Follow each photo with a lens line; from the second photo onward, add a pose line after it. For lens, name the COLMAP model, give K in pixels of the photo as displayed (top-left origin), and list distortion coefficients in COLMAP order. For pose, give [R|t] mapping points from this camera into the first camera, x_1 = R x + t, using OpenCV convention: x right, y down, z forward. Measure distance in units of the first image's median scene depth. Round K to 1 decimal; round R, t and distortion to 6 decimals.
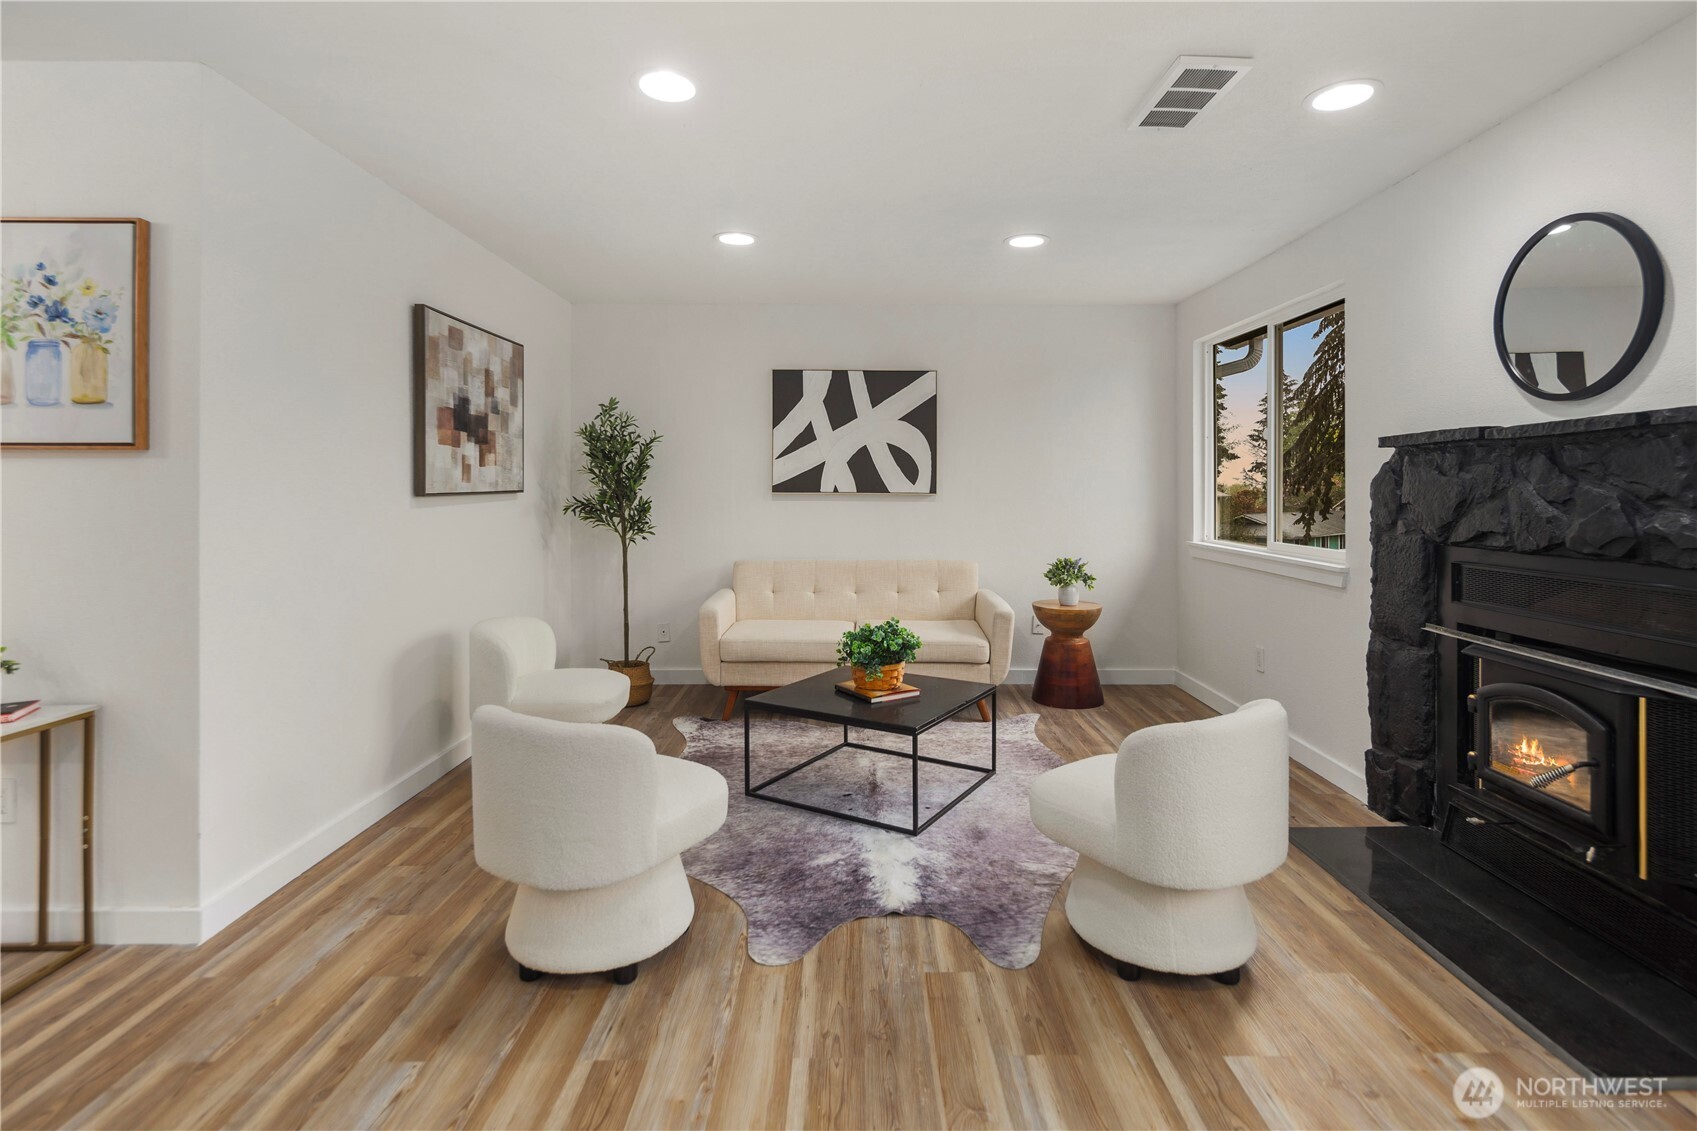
lens RADIAL K [[816.9, 0, 854.1], [0, 816.9, 484.3], [0, 0, 1]] dist [0.000528, -0.001653]
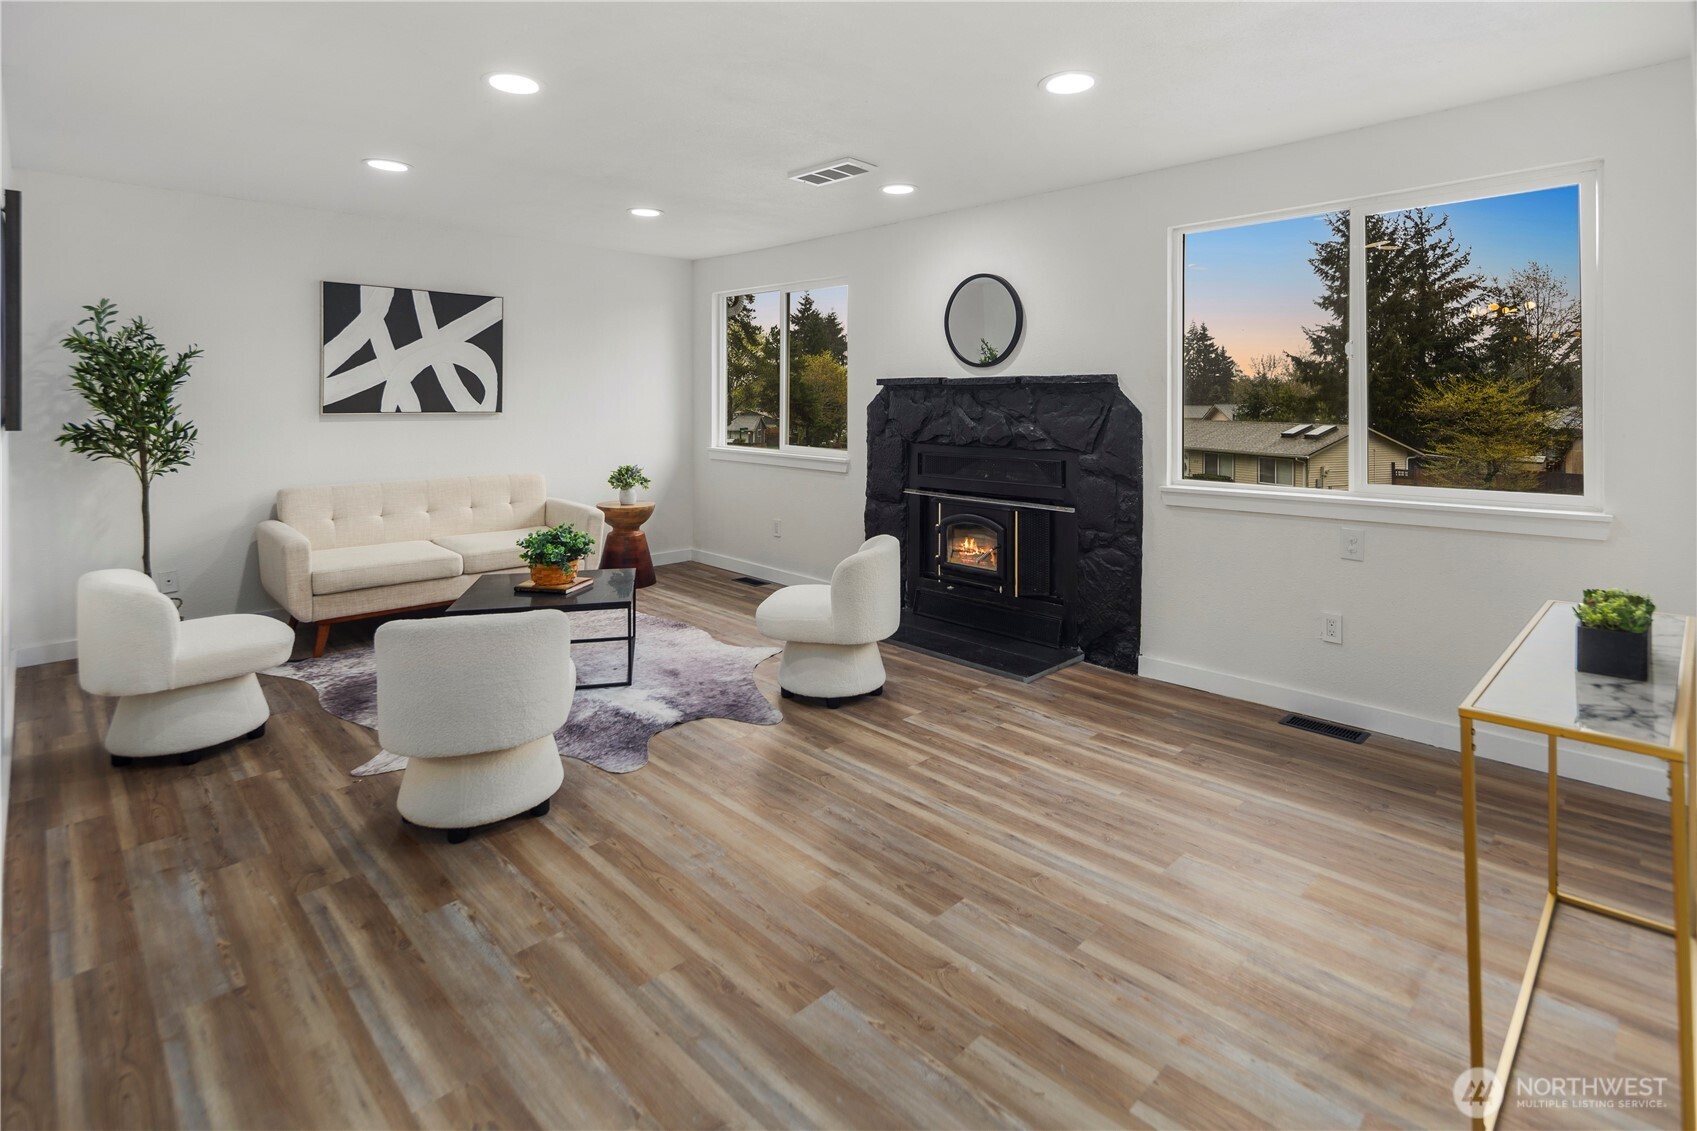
lens RADIAL K [[840.7, 0, 844.2], [0, 840.7, 390.0], [0, 0, 1]] dist [-0.003305, -0.001082]
pose [[0.721375, 0.005161, 0.692525, -0.535145], [-0.005838, 0.999982, -0.001371, -0.029844], [-0.692520, -0.003054, 0.721392, -0.163433]]
